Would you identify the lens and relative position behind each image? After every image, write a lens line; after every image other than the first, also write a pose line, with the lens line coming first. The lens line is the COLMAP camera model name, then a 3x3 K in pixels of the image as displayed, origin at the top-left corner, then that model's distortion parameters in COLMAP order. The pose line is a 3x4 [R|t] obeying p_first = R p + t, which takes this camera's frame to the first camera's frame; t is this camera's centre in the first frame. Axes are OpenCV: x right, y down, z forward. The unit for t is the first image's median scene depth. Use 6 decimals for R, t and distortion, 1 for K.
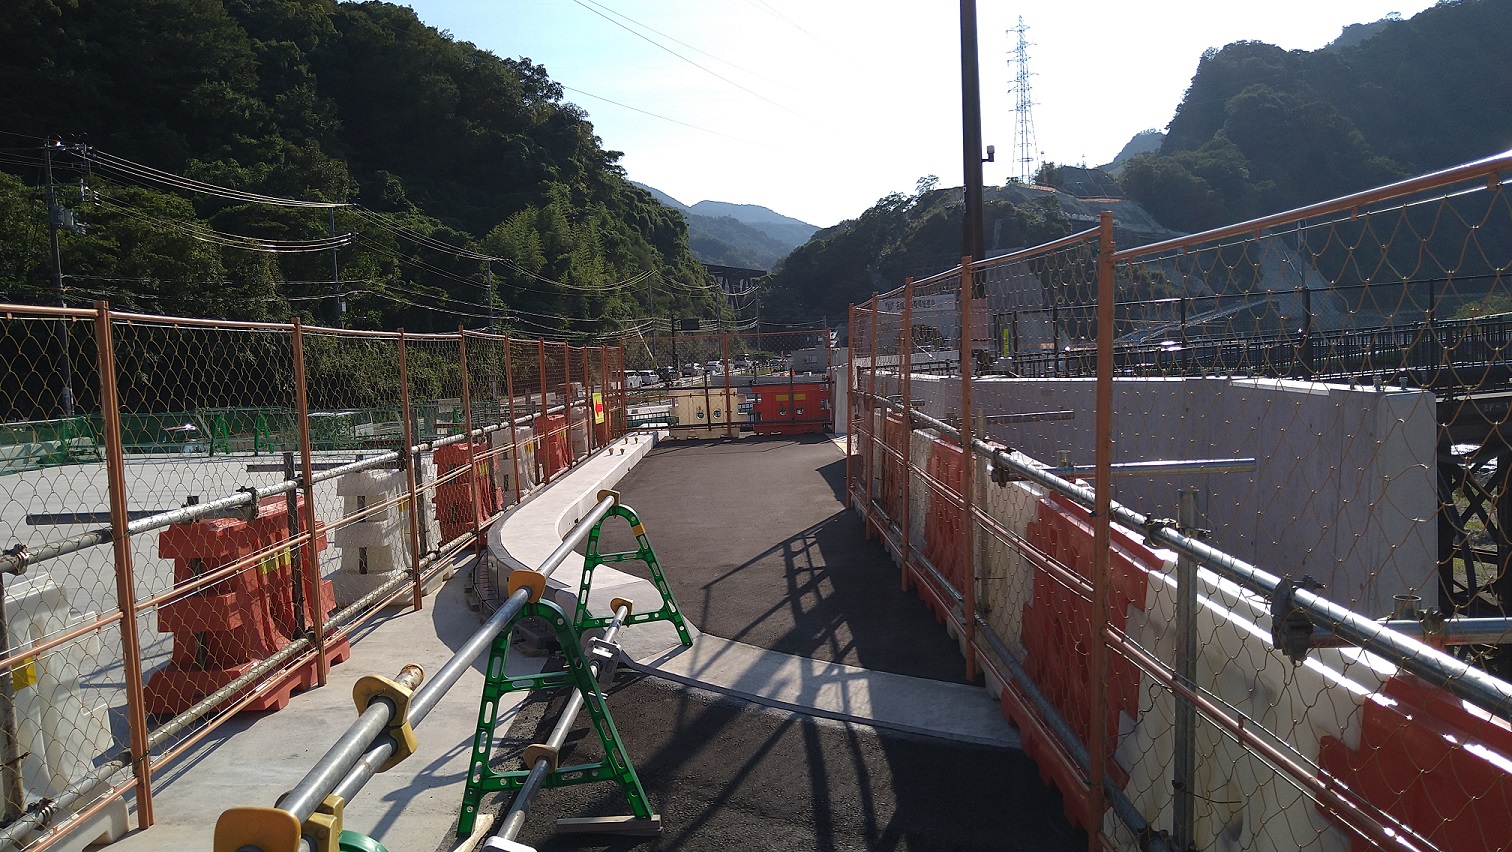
lens RADIAL K [[1218.1, 0, 745.6], [0, 1218.1, 440.8], [0, 0, 1]] dist [0.035095, -0.082824]
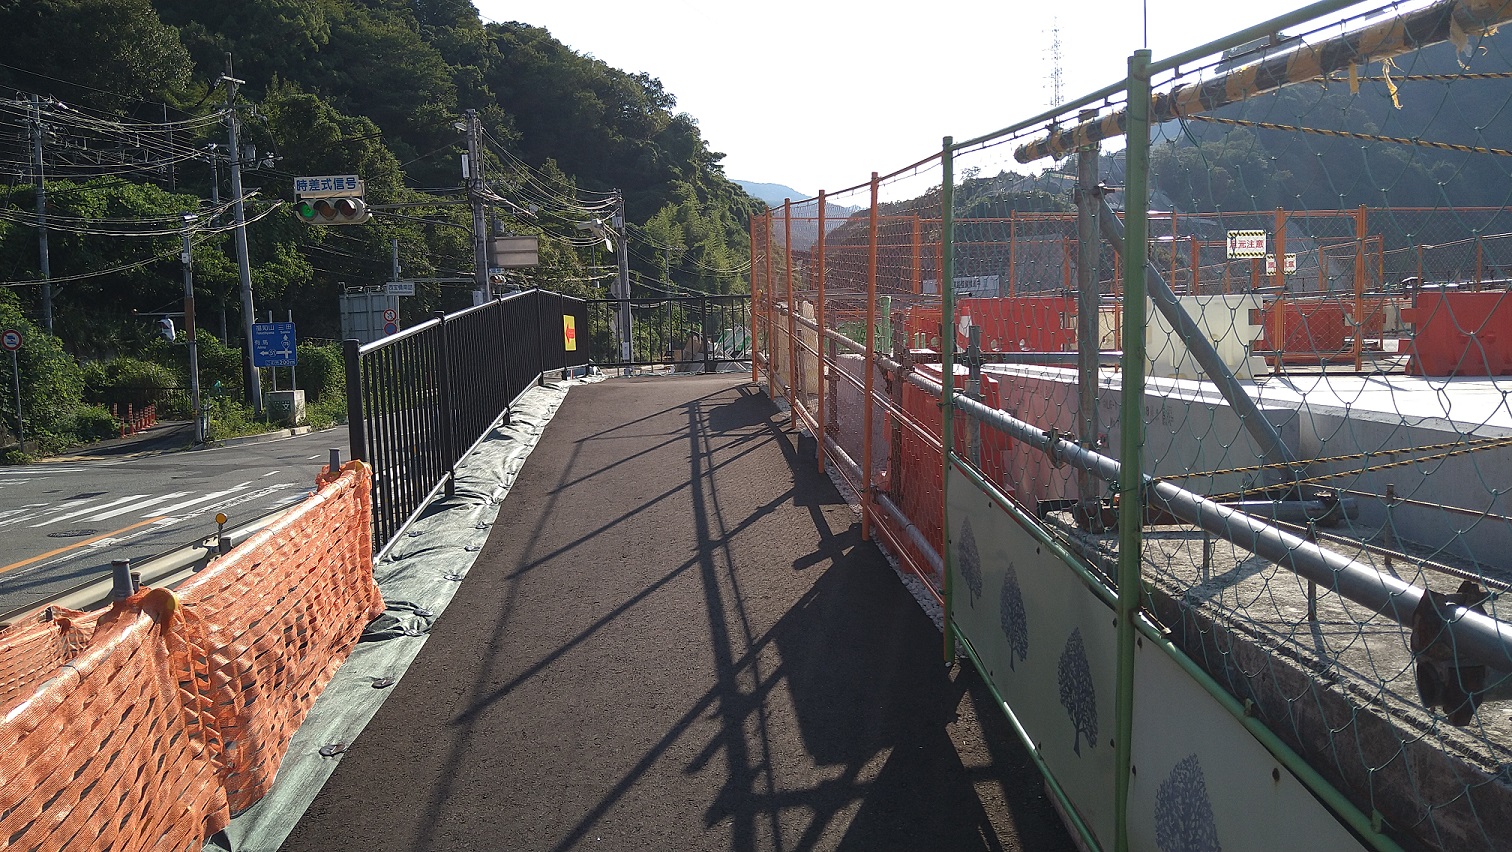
lens RADIAL K [[1218.1, 0, 736.8], [0, 1218.1, 439.6], [0, 0, 1]] dist [0.035095, -0.082824]
pose [[0.999771, 0.011775, -0.017868, -0.066256], [-0.011471, 0.999789, 0.017018, 0.019125], [0.018065, -0.016809, 0.999696, -0.180157]]
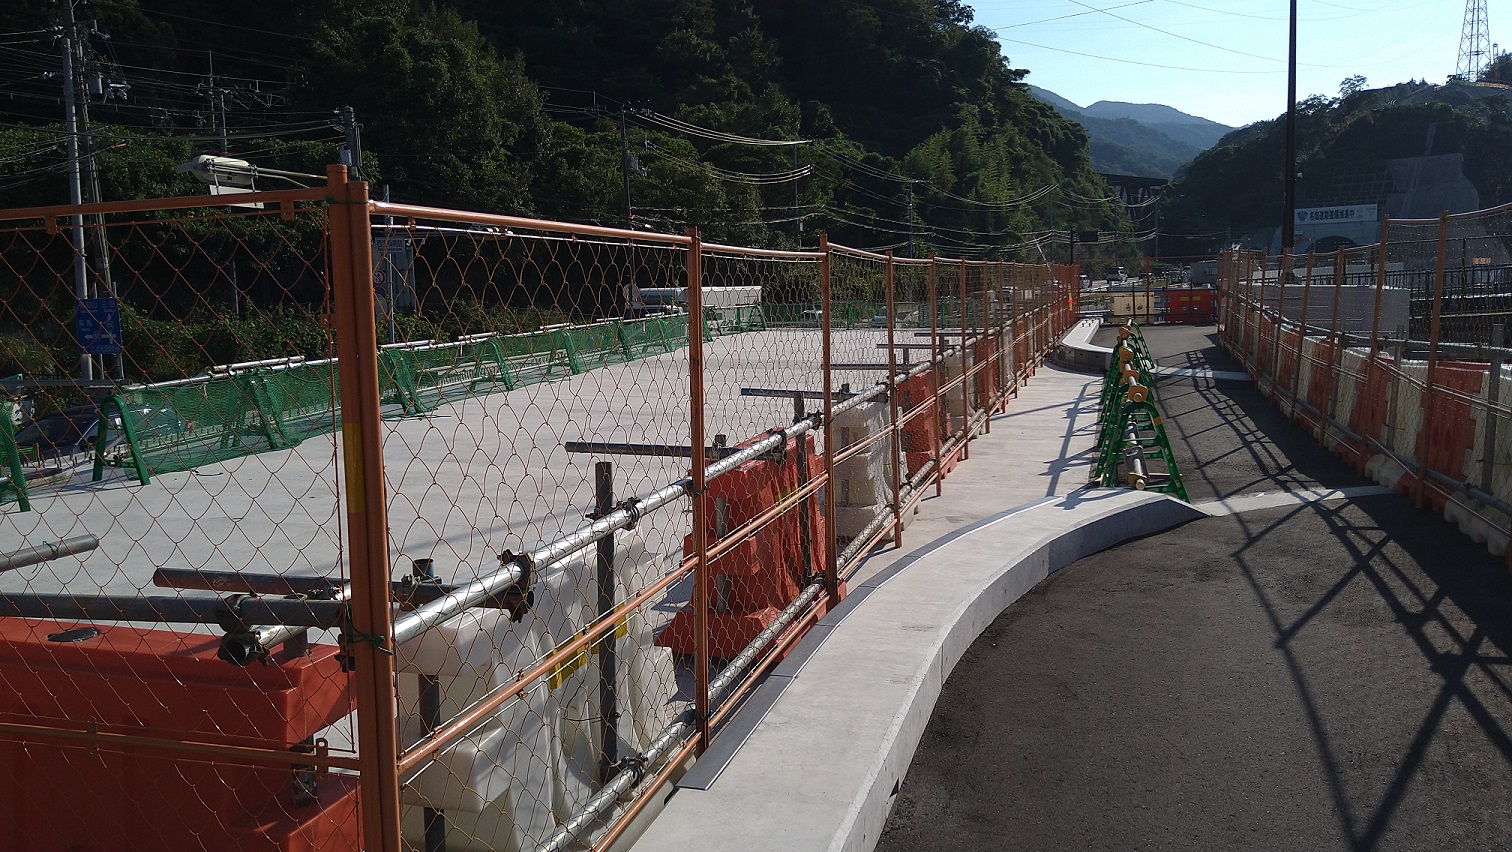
lens RADIAL K [[1218.1, 0, 742.0], [0, 1218.1, 416.4], [0, 0, 1]] dist [0.035095, -0.082824]
pose [[0.951960, 0.048326, -0.302384, -0.003705], [-0.031504, 0.997685, 0.060265, 0.003830], [0.304597, -0.047844, 0.951279, -0.084261]]
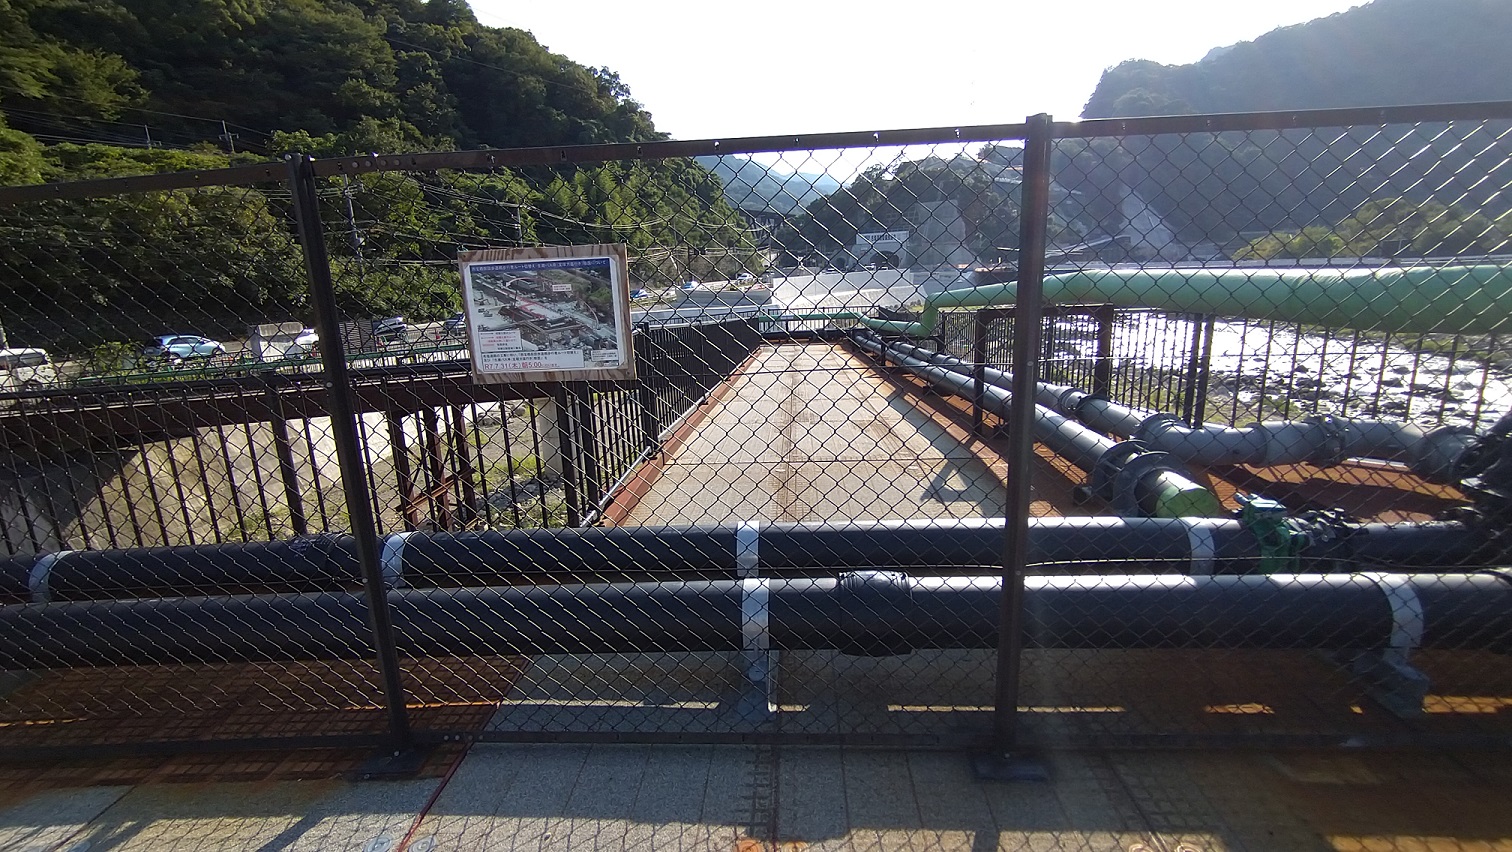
lens RADIAL K [[695.4, 0, 763.8], [0, 695.4, 435.6], [0, 0, 1]] dist [0.005524, 0.000819]
pose [[0.996863, 0.025590, -0.074897, 0.088493], [-0.012666, 0.985673, 0.168192, -0.014361], [0.078128, -0.166716, 0.982905, 0.102355]]
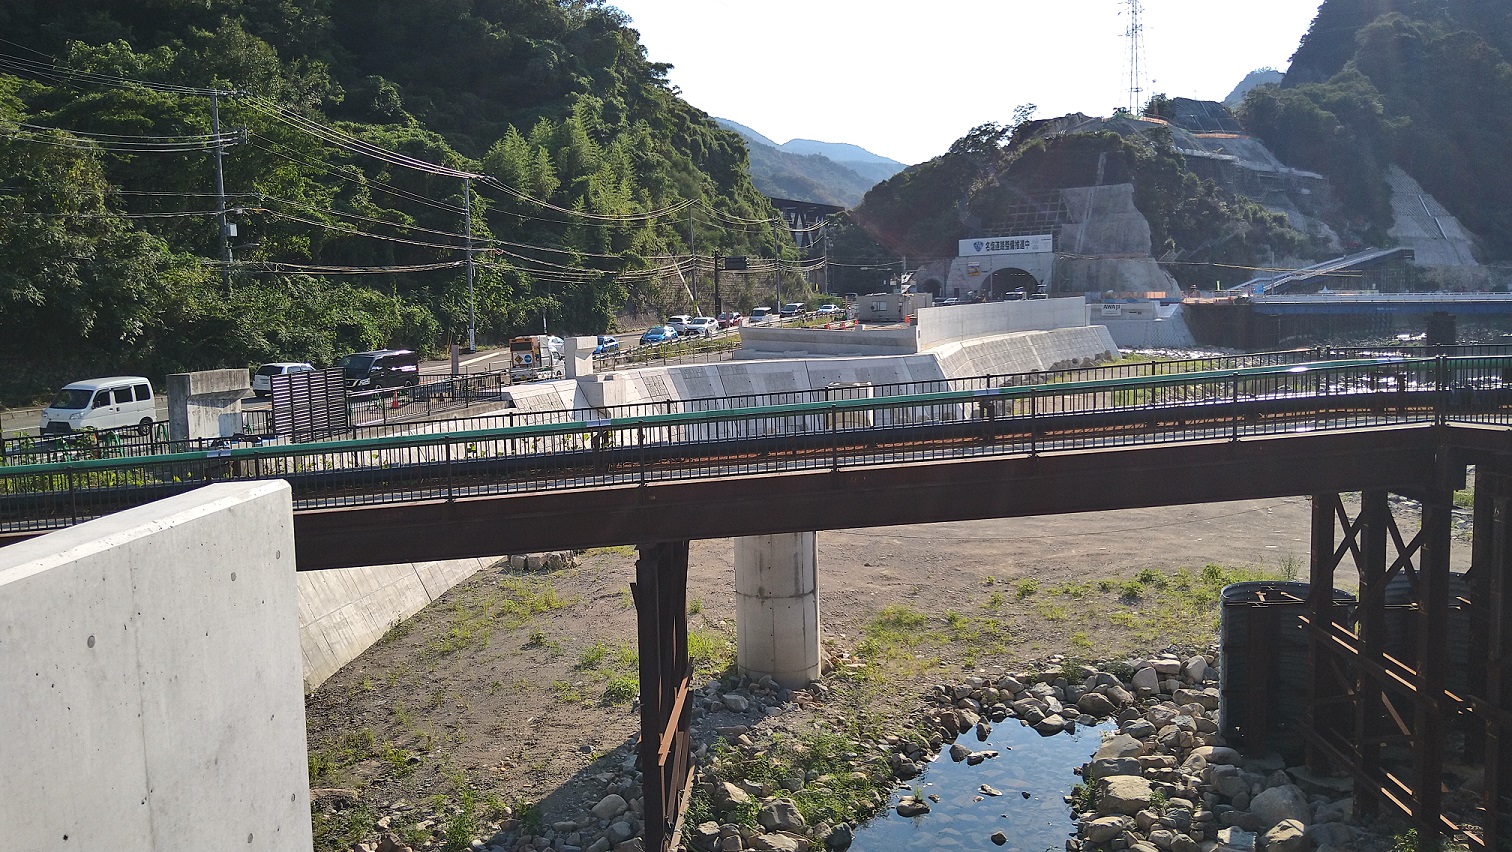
lens RADIAL K [[1218.1, 0, 749.5], [0, 1218.1, 434.9], [0, 0, 1]] dist [0.035095, -0.082824]
pose [[0.997363, 0.025388, -0.067990, 0.021384], [-0.022450, 0.998795, 0.043640, -0.010564], [0.069016, -0.041998, 0.996731, 0.120386]]
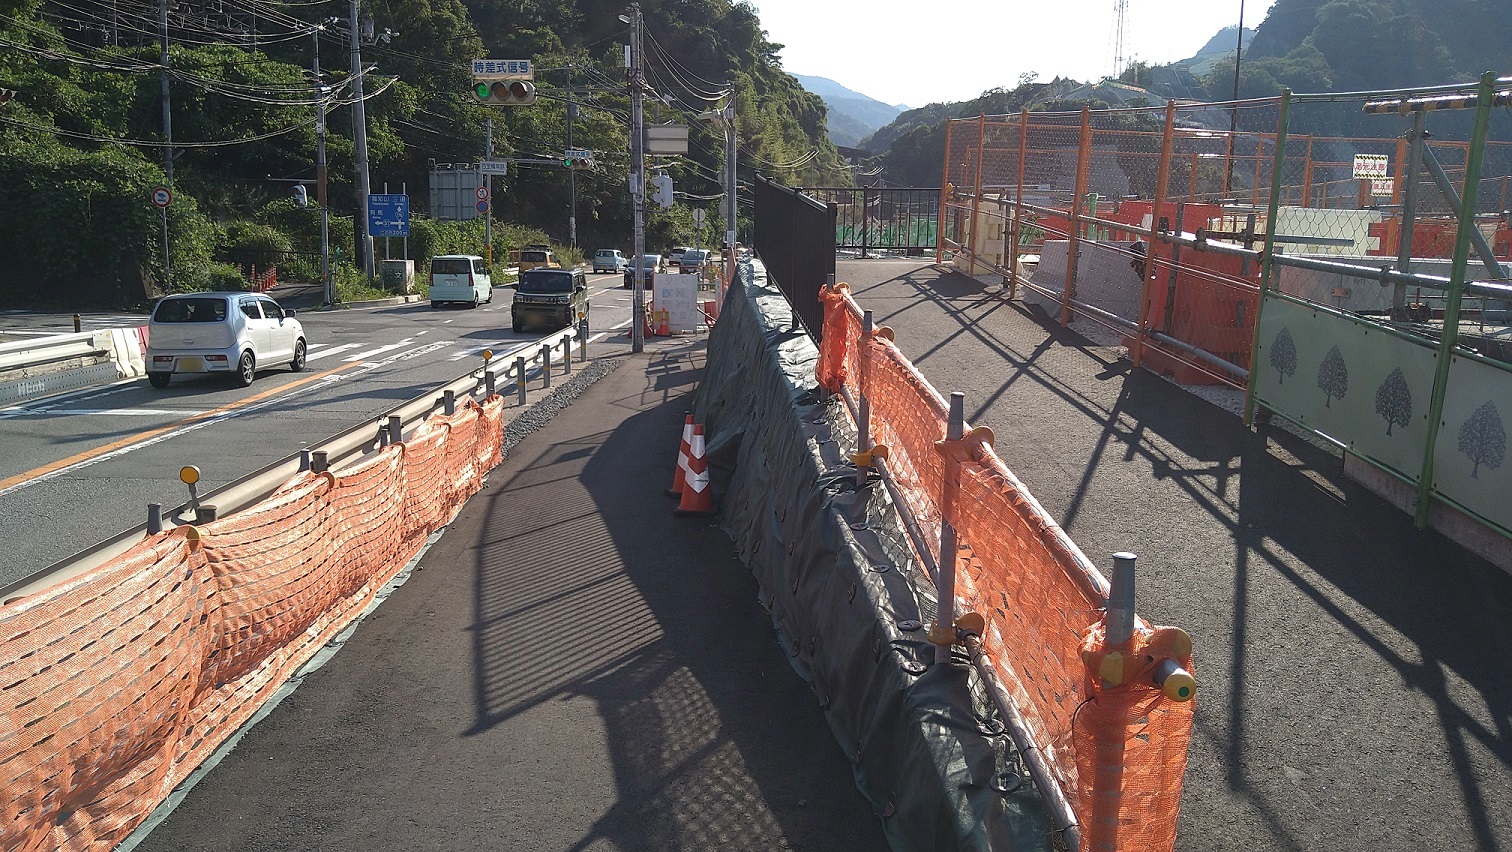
lens RADIAL K [[1218.1, 0, 744.7], [0, 1218.1, 439.8], [0, 0, 1]] dist [0.035095, -0.082824]
pose [[0.997192, 0.067622, -0.032182, -0.076098], [-0.064057, 0.992799, 0.101223, 0.021285], [0.038795, -0.098877, 0.994343, -0.193805]]
